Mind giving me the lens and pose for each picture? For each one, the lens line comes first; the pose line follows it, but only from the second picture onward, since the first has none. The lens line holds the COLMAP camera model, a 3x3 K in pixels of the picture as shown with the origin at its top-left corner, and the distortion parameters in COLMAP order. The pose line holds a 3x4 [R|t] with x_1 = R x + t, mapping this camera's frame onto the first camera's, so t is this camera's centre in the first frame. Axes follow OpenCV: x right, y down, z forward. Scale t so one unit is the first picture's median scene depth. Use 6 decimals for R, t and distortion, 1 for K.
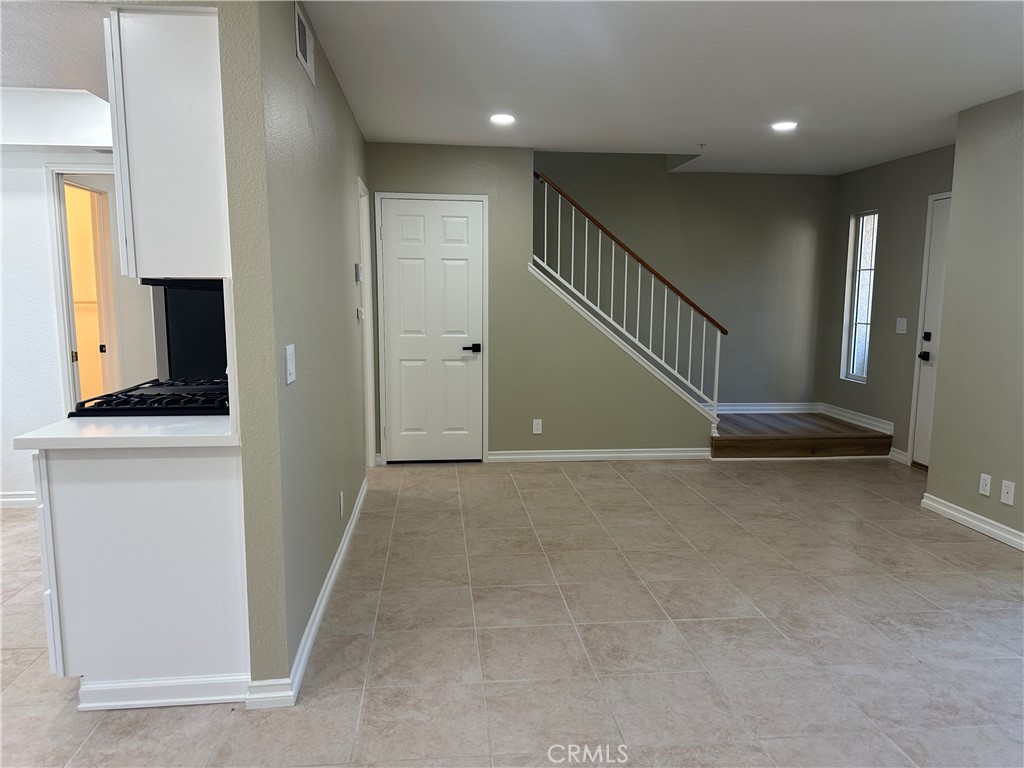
lens RADIAL K [[726.4, 0, 502.9], [0, 726.4, 377.7], [0, 0, 1]] dist [0.065874, -0.086784]
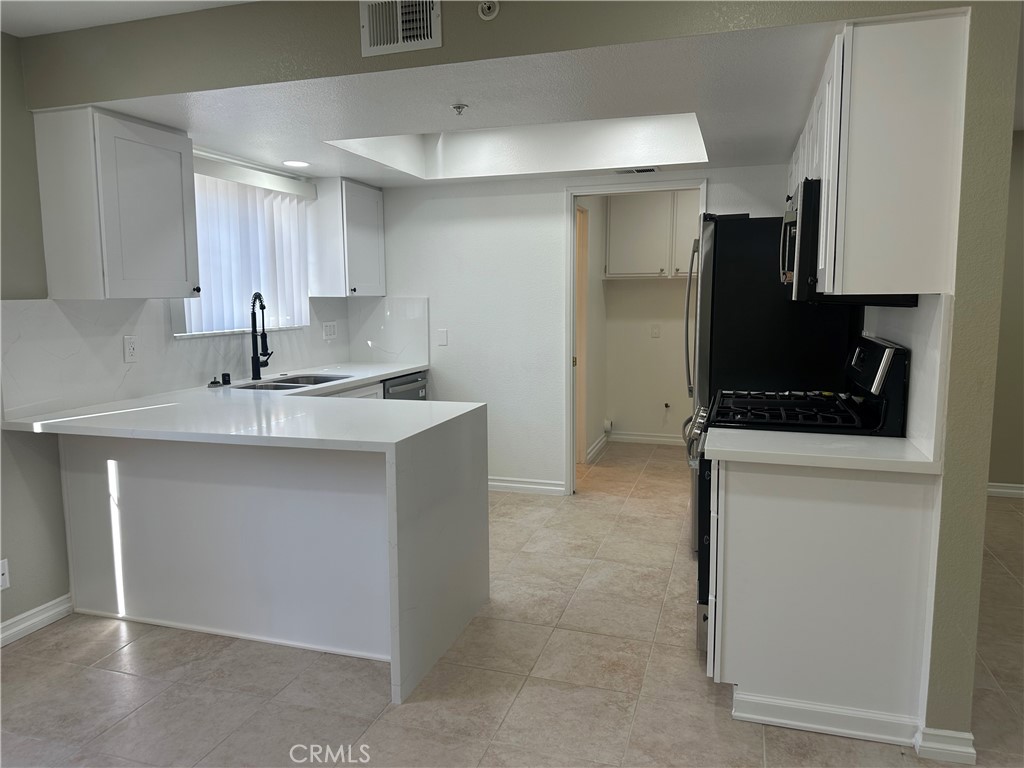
lens RADIAL K [[726.4, 0, 490.3], [0, 726.4, 369.8], [0, 0, 1]] dist [0.065874, -0.086784]
pose [[0.903664, 0.030891, -0.427126, -0.368782], [-0.035780, 0.999354, -0.003424, -0.012169], [0.426744, 0.018377, 0.904186, -0.062621]]
